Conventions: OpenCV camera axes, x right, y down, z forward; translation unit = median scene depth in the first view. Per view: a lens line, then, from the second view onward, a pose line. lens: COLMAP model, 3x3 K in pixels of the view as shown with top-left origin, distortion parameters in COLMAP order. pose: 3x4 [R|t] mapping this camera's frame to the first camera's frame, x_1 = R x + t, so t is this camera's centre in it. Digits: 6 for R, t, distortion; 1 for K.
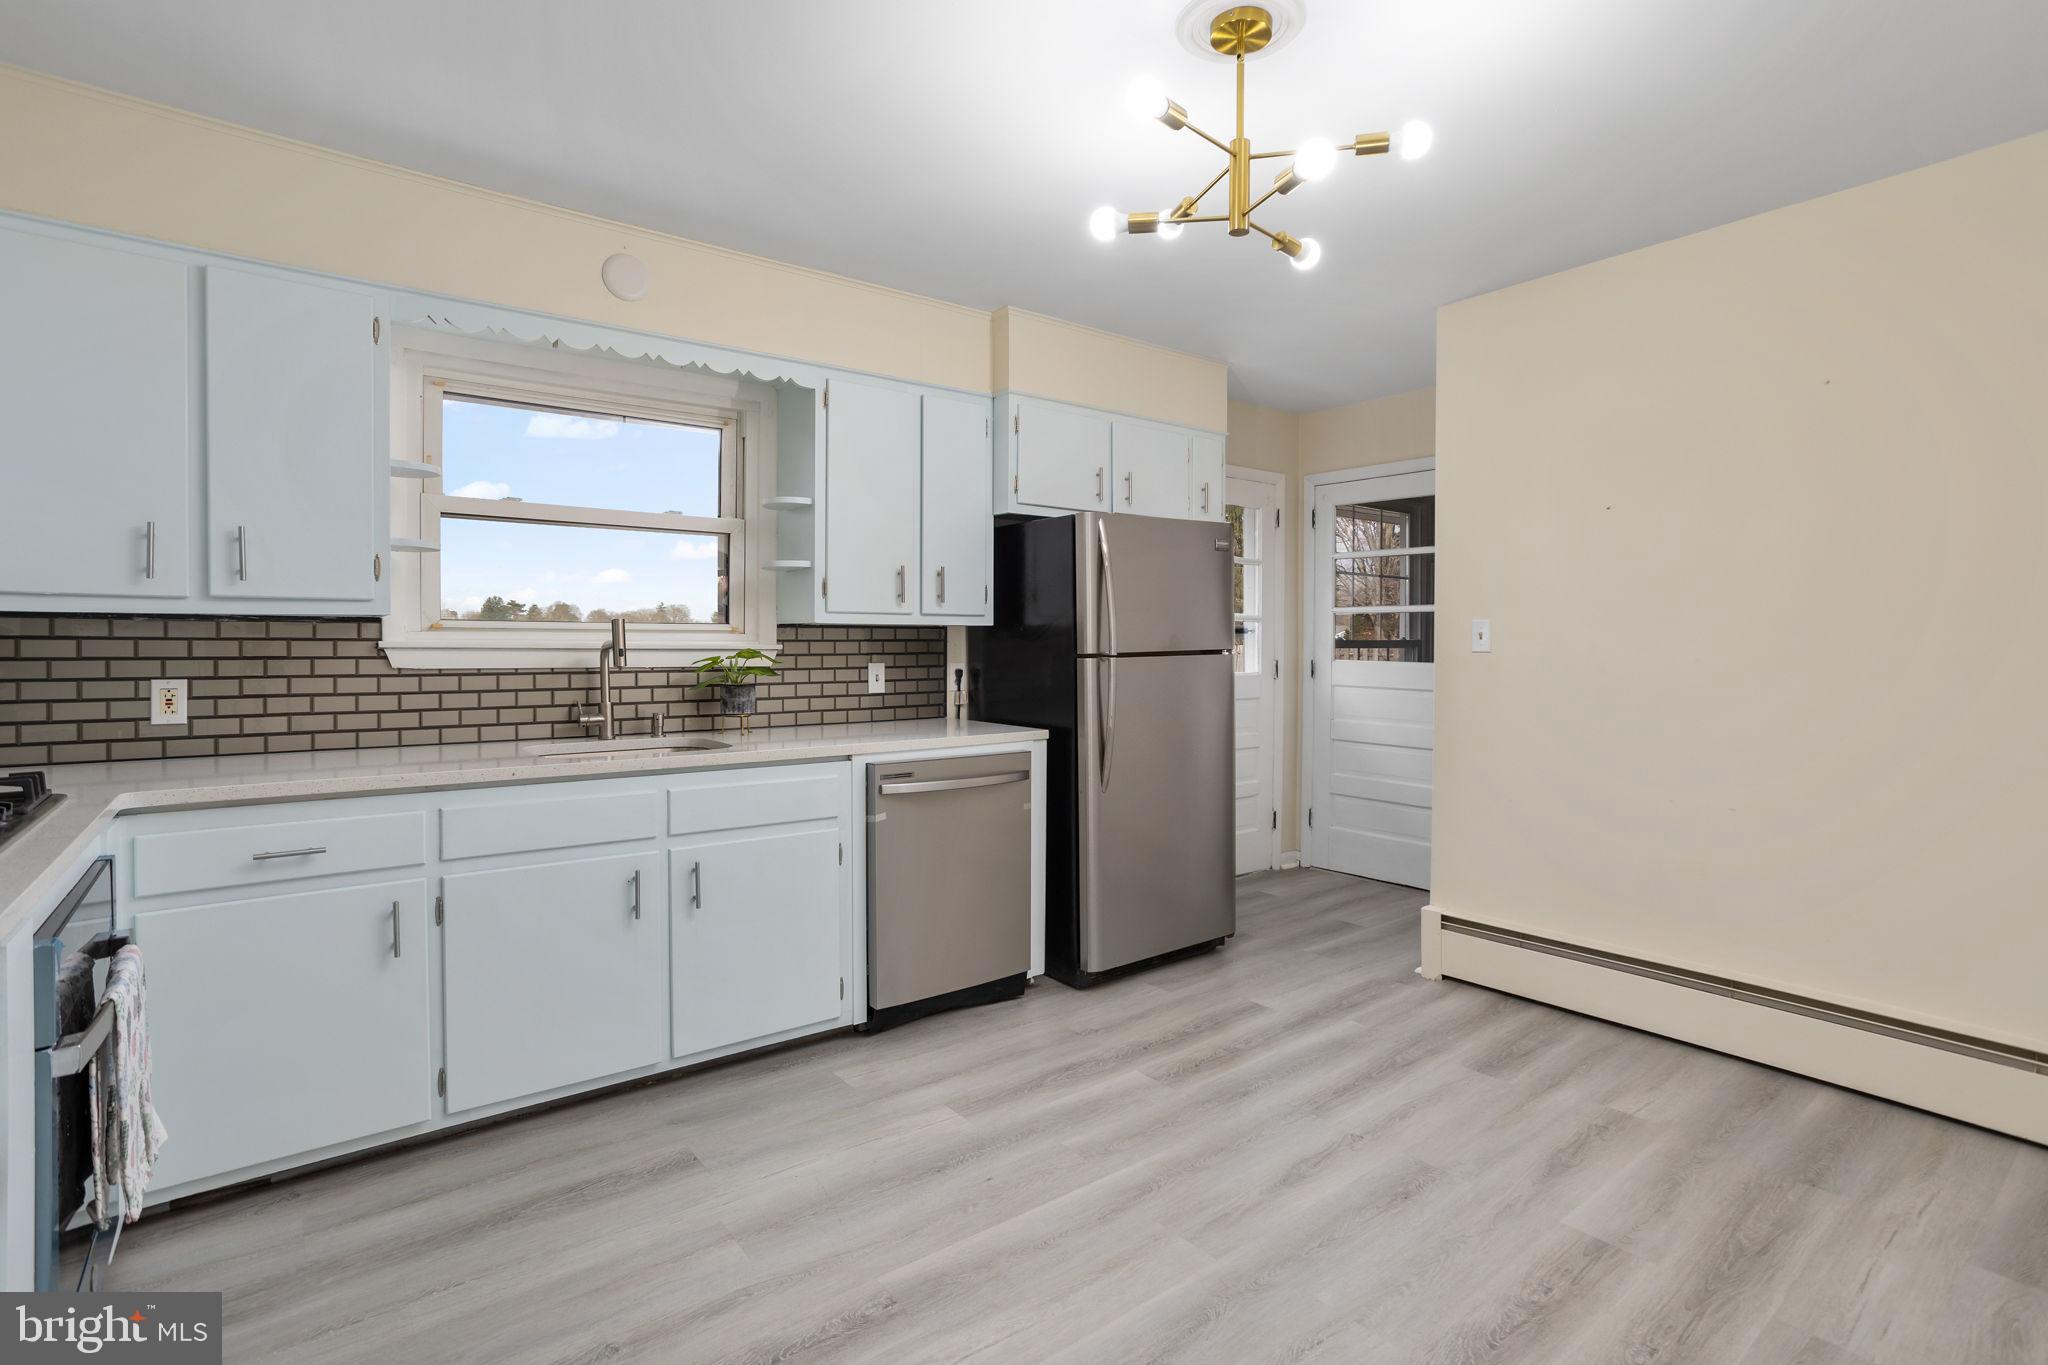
lens RADIAL K [[992.7, 0, 1036.1], [0, 992.7, 651.8], [0, 0, 1]] dist [-0.031594, 0.013204]
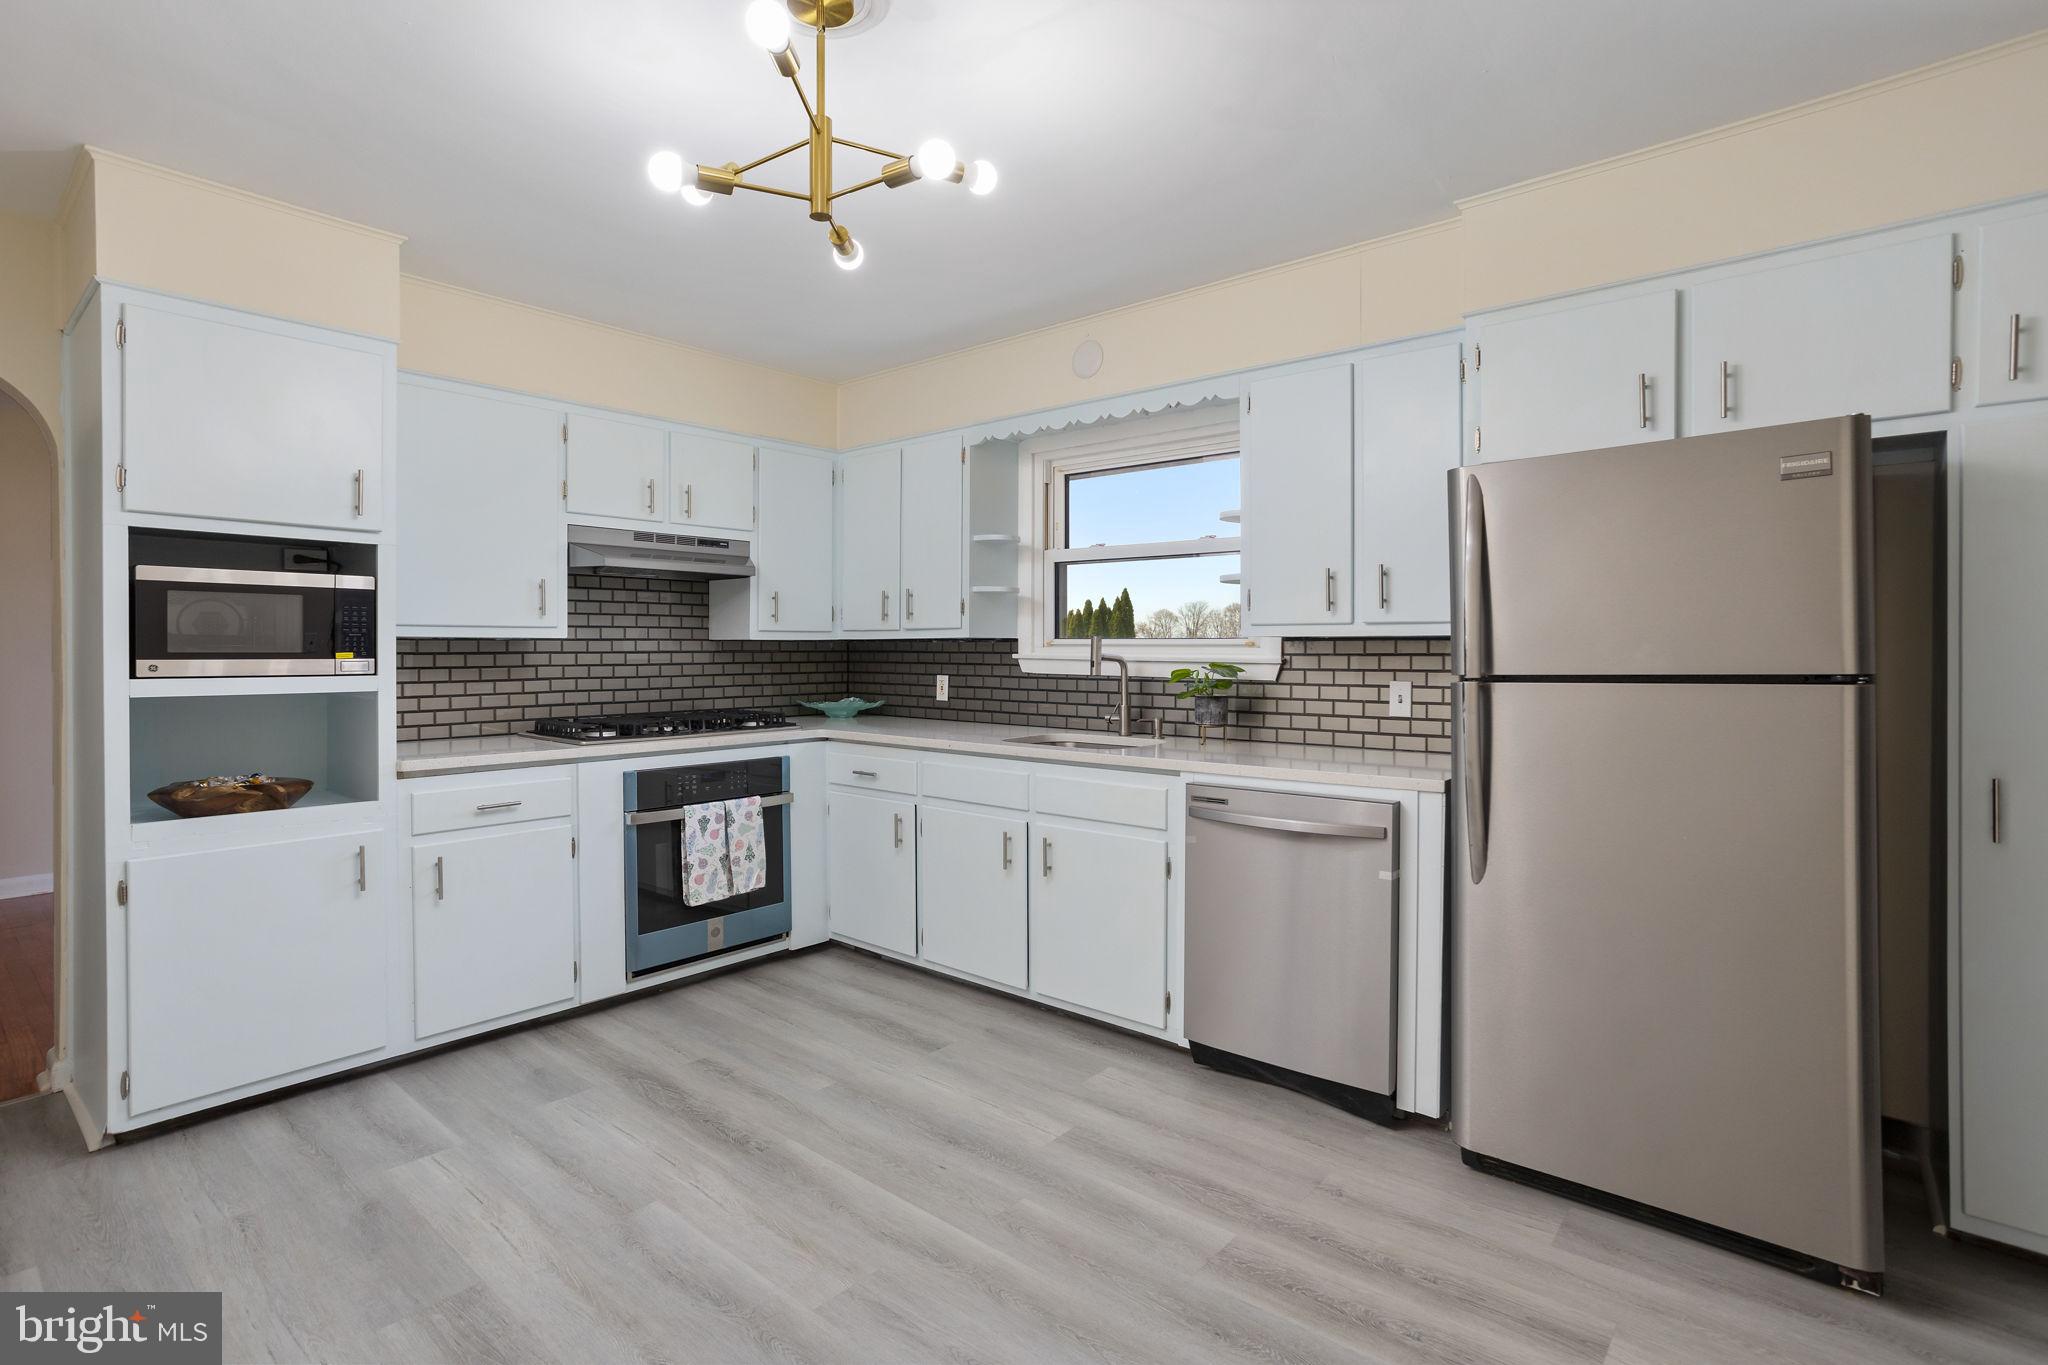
lens RADIAL K [[992.7, 0, 1038.0], [0, 992.7, 655.4], [0, 0, 1]] dist [-0.031594, 0.013204]
pose [[0.197265, 0.003495, -0.980344, 0.869622], [-0.011936, 0.999928, 0.001163, -0.011597], [0.980278, 0.011472, 0.197292, 0.769555]]
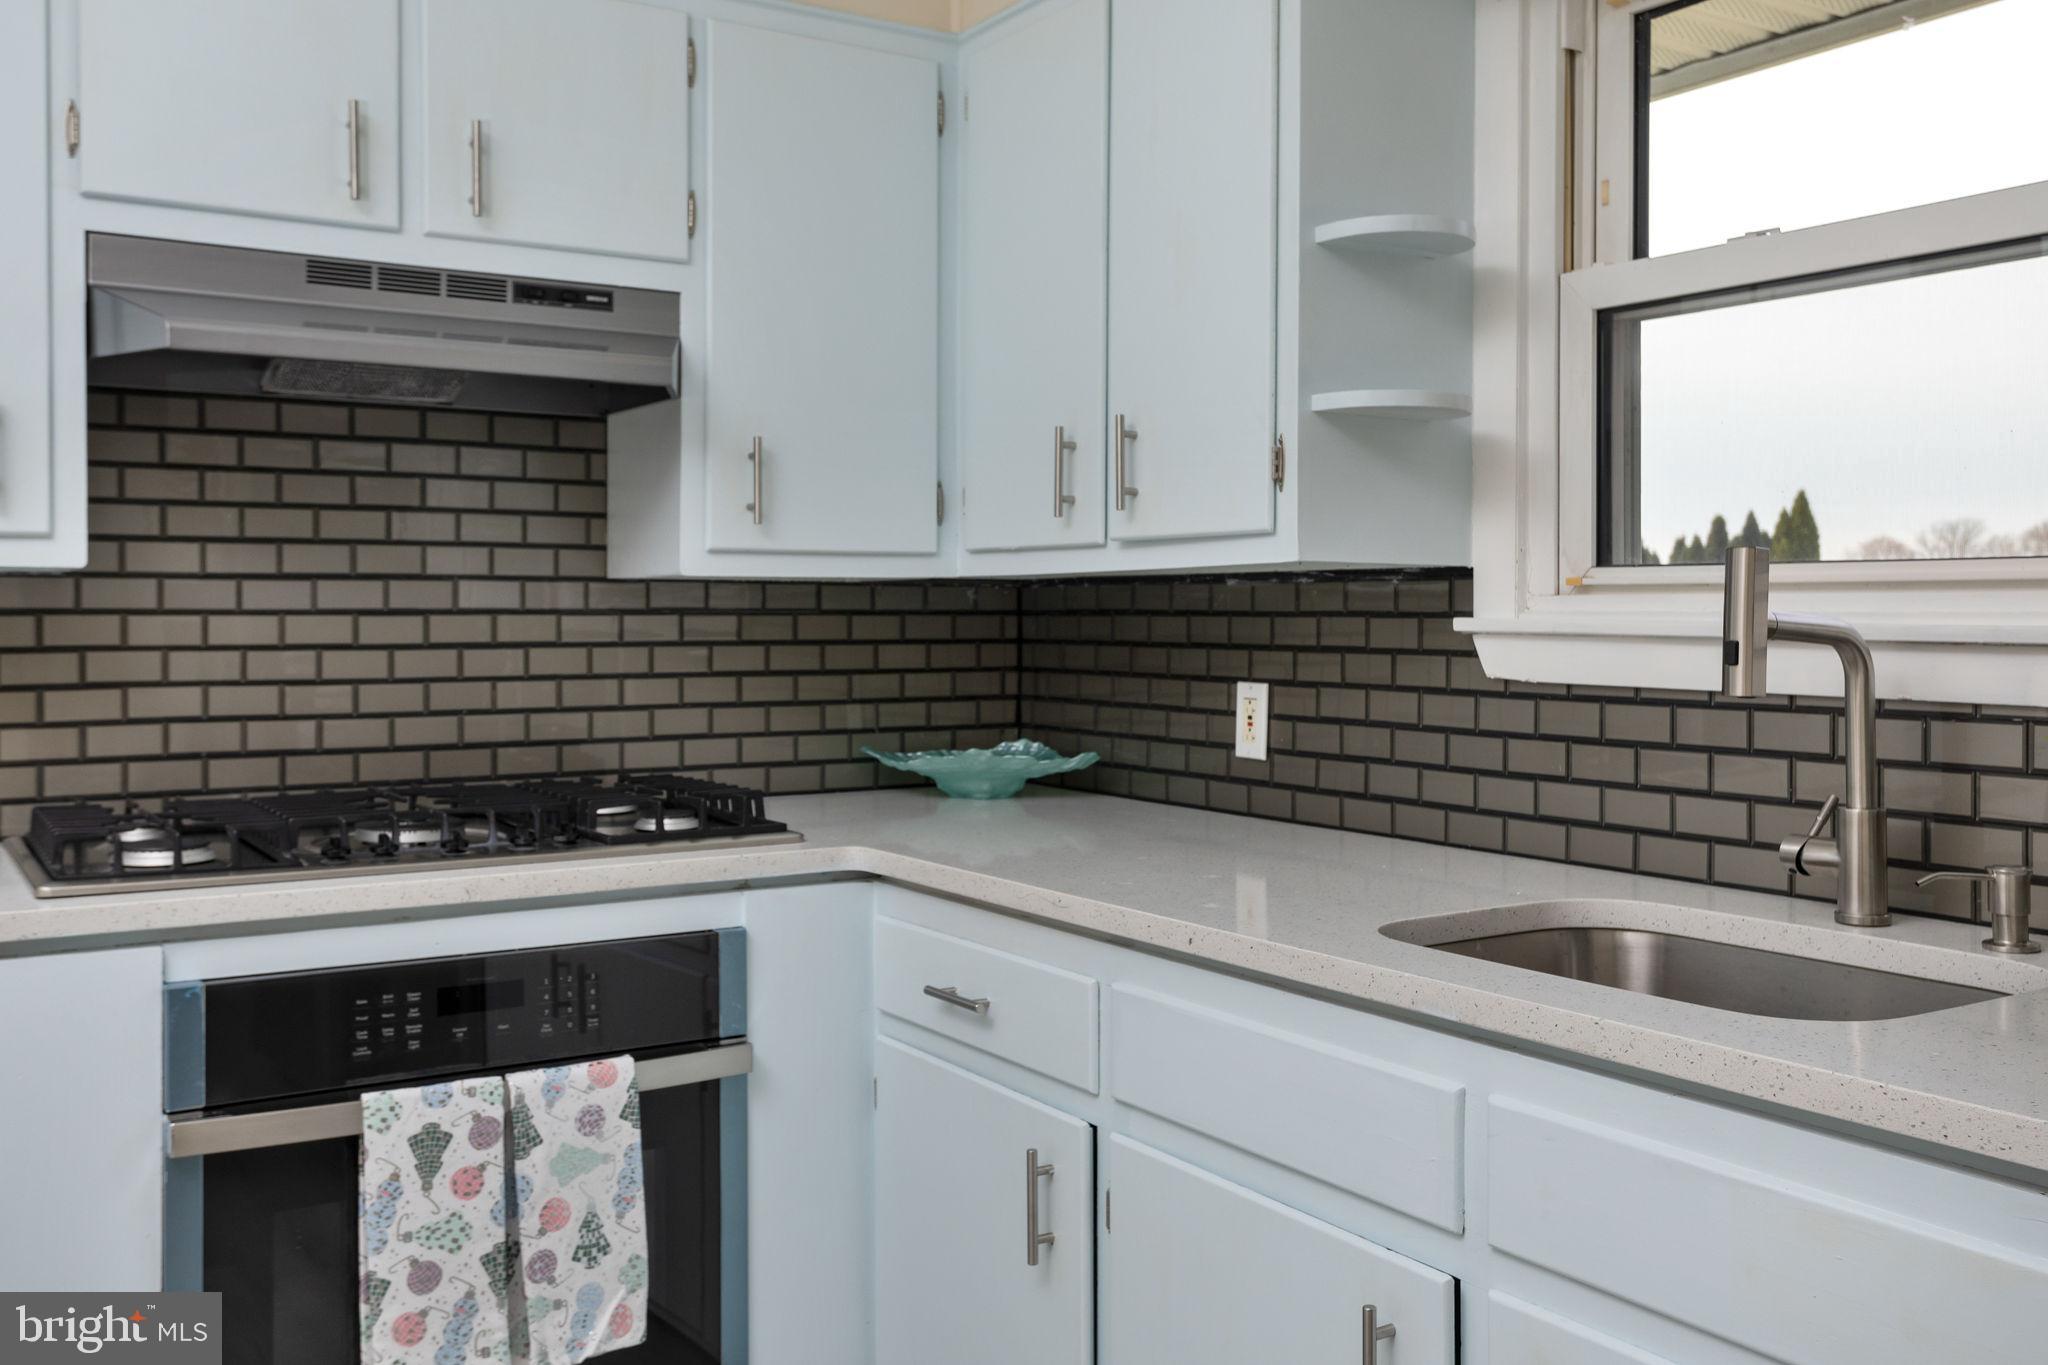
lens RADIAL K [[1842.2, 0, 1053.1], [0, 1842.2, 619.9], [0, 0, 1]] dist [0.001620, 0.002116]
pose [[-0.098176, -0.001376, -0.995168, 0.222509], [-0.013119, 0.999914, -0.000088, -0.007697], [0.995083, 0.013047, -0.098186, 0.936169]]
